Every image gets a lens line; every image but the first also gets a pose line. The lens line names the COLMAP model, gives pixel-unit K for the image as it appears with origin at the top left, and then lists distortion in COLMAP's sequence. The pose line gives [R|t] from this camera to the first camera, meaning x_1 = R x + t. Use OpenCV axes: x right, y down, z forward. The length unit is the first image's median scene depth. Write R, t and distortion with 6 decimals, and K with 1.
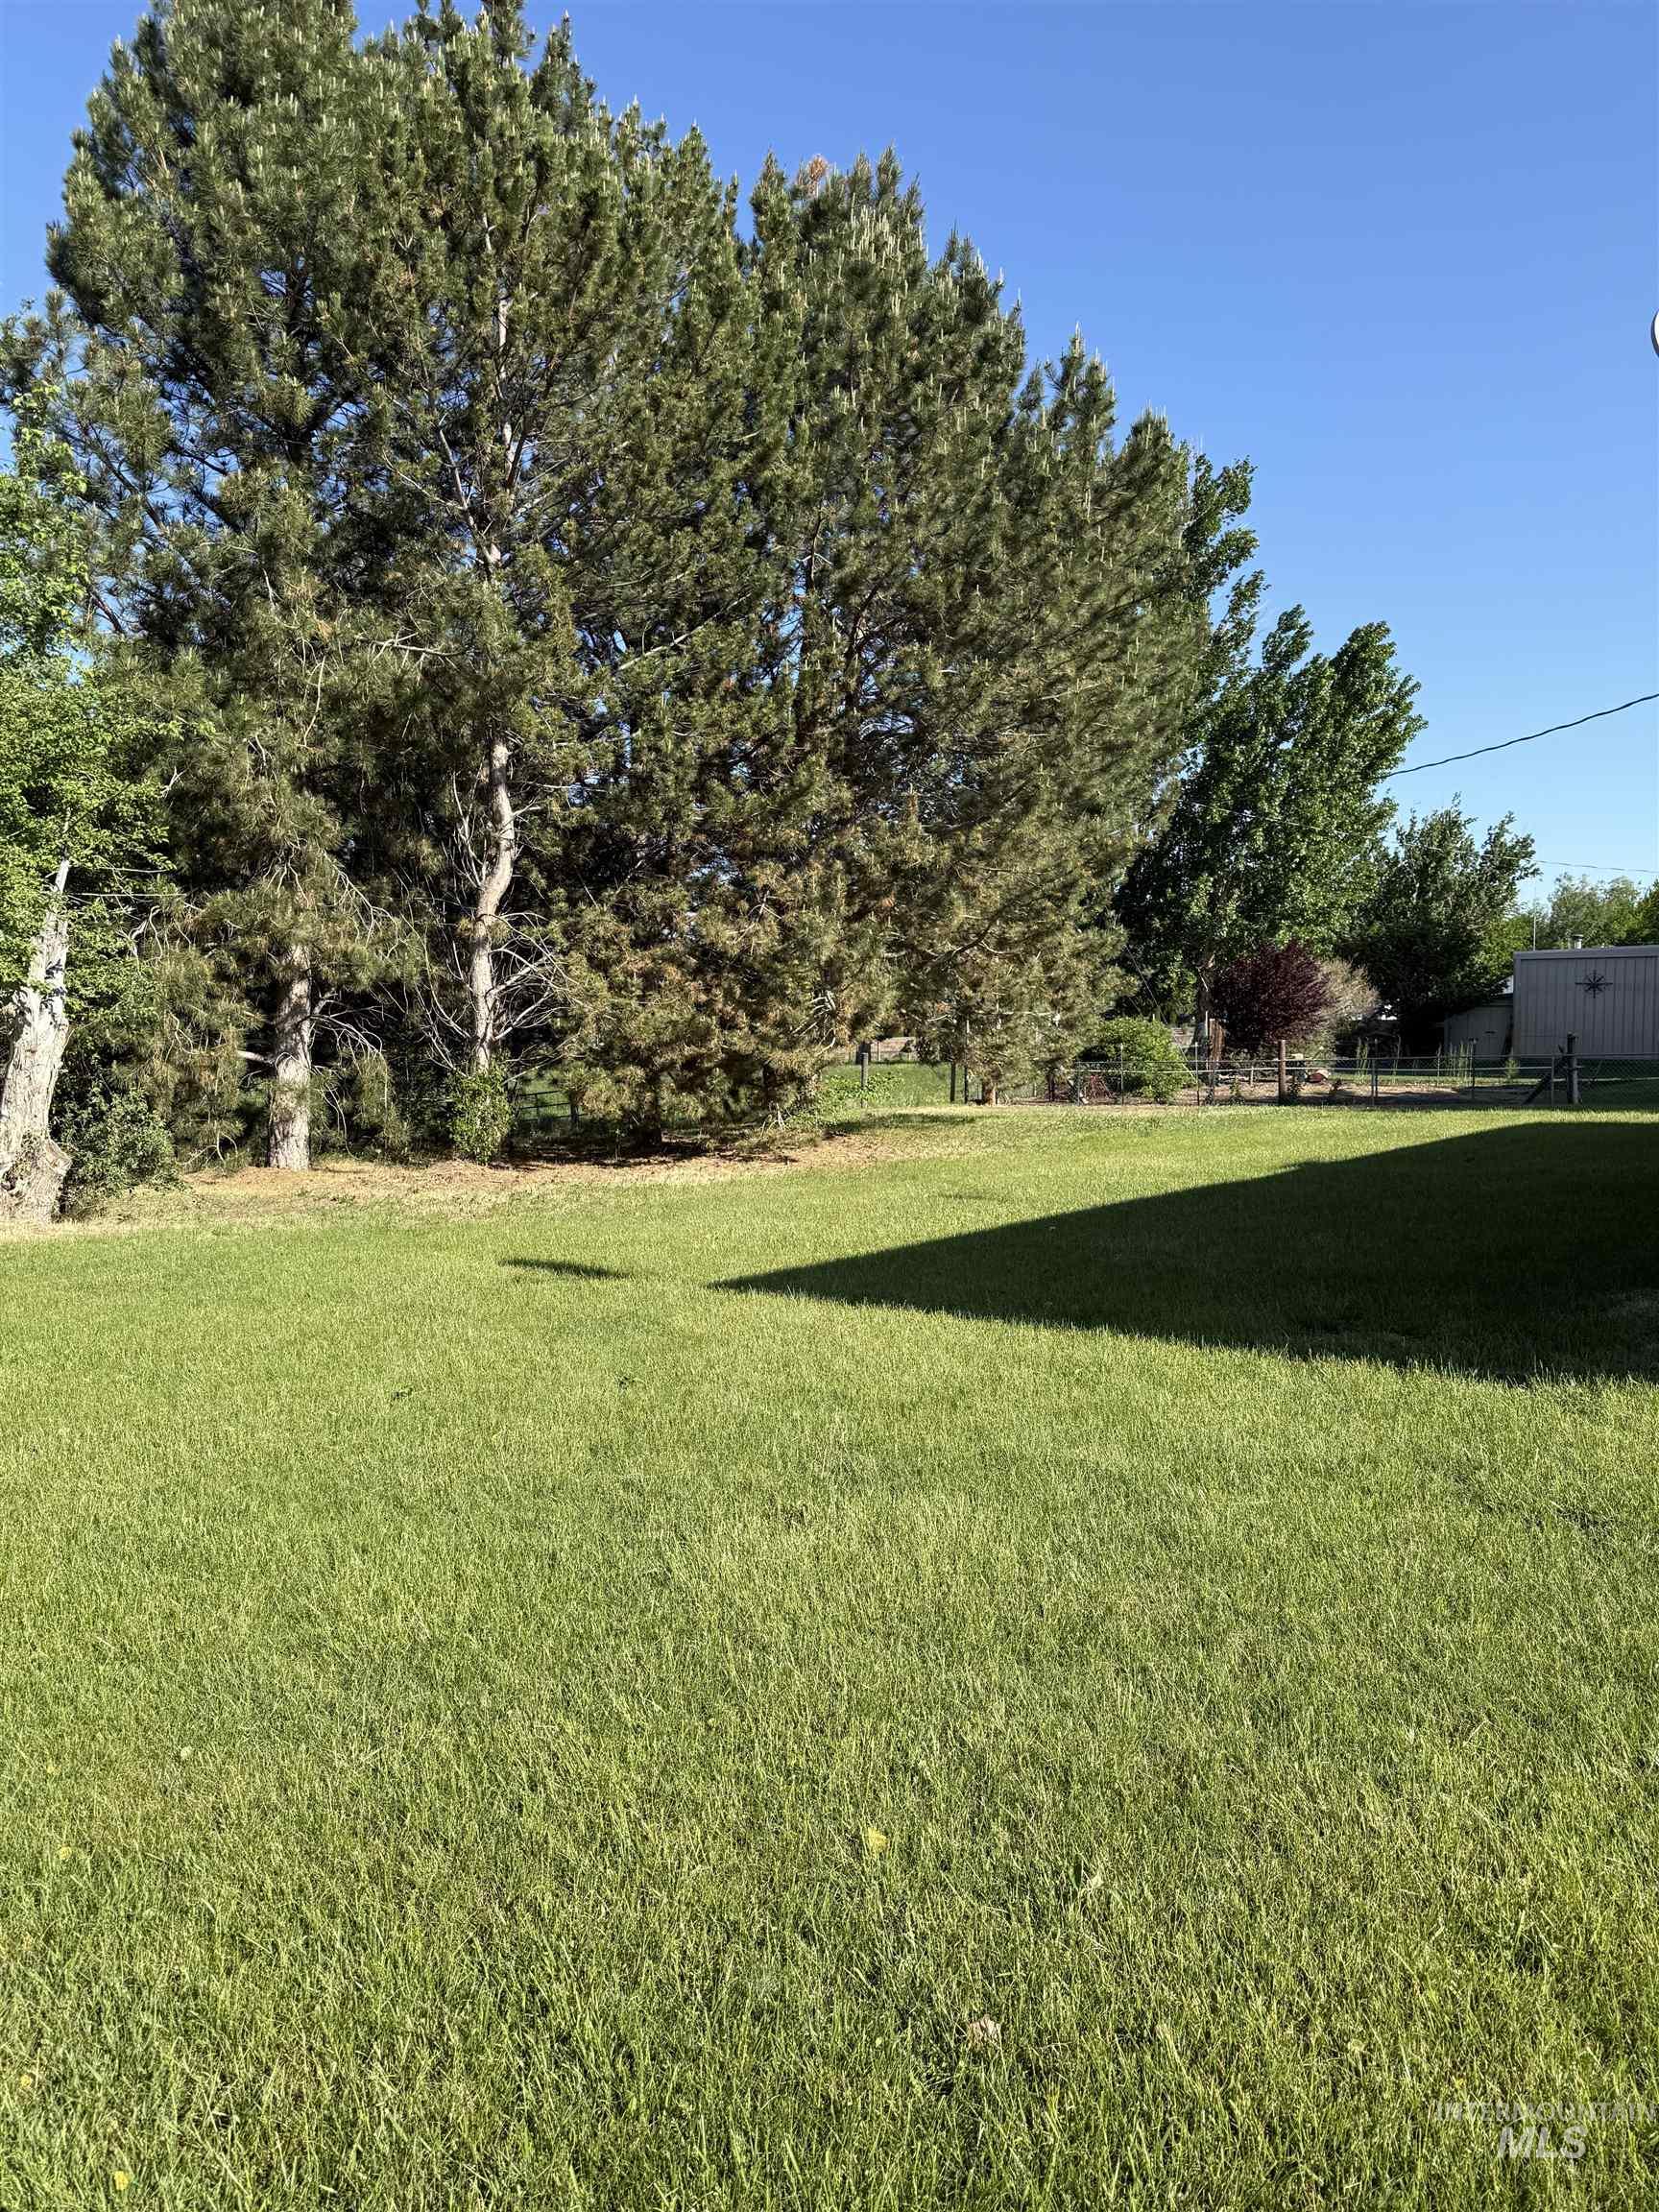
lens RADIAL K [[1553.3, 0, 829.5], [0, 1553.3, 1106.0], [0, 0, 1]] dist [0.192562, -0.259186]
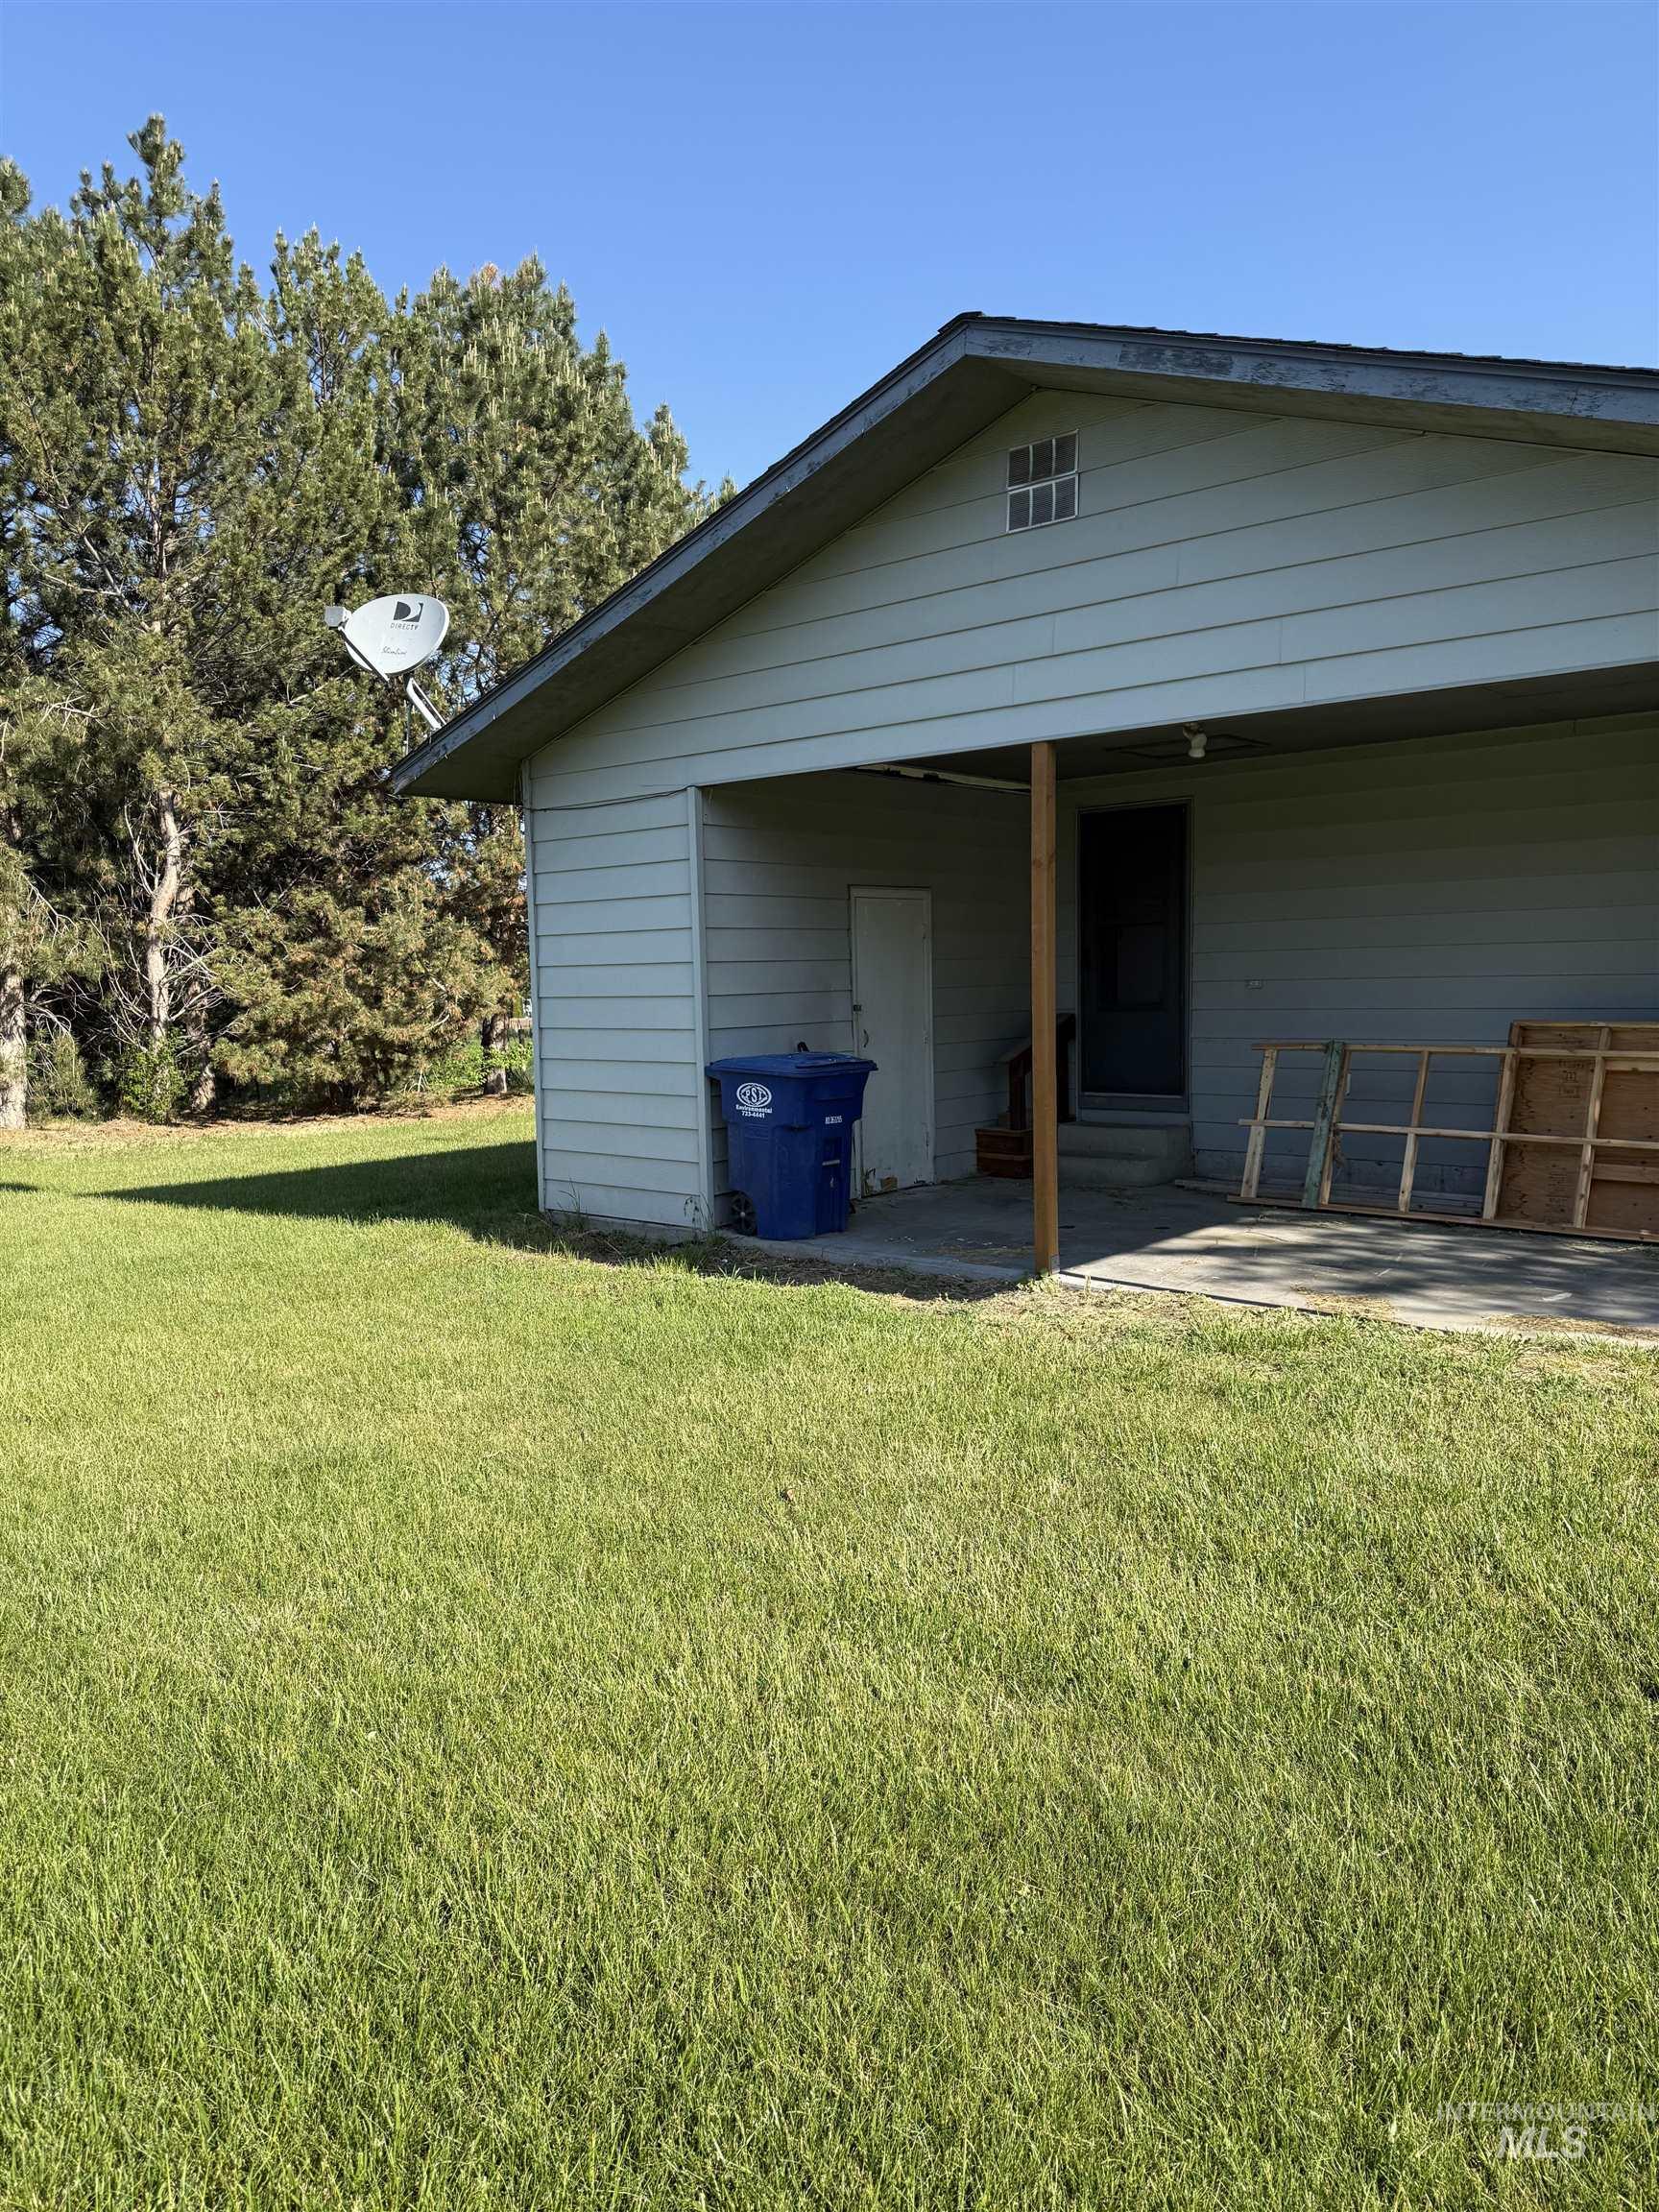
lens RADIAL K [[1553.3, 0, 829.5], [0, 1553.3, 1106.0], [0, 0, 1]] dist [0.192562, -0.259186]
pose [[0.999831, -0.017057, -0.006800, 0.309159], [0.017207, 0.999596, 0.022610, 0.005240], [0.006412, -0.022724, 0.999721, -0.240933]]
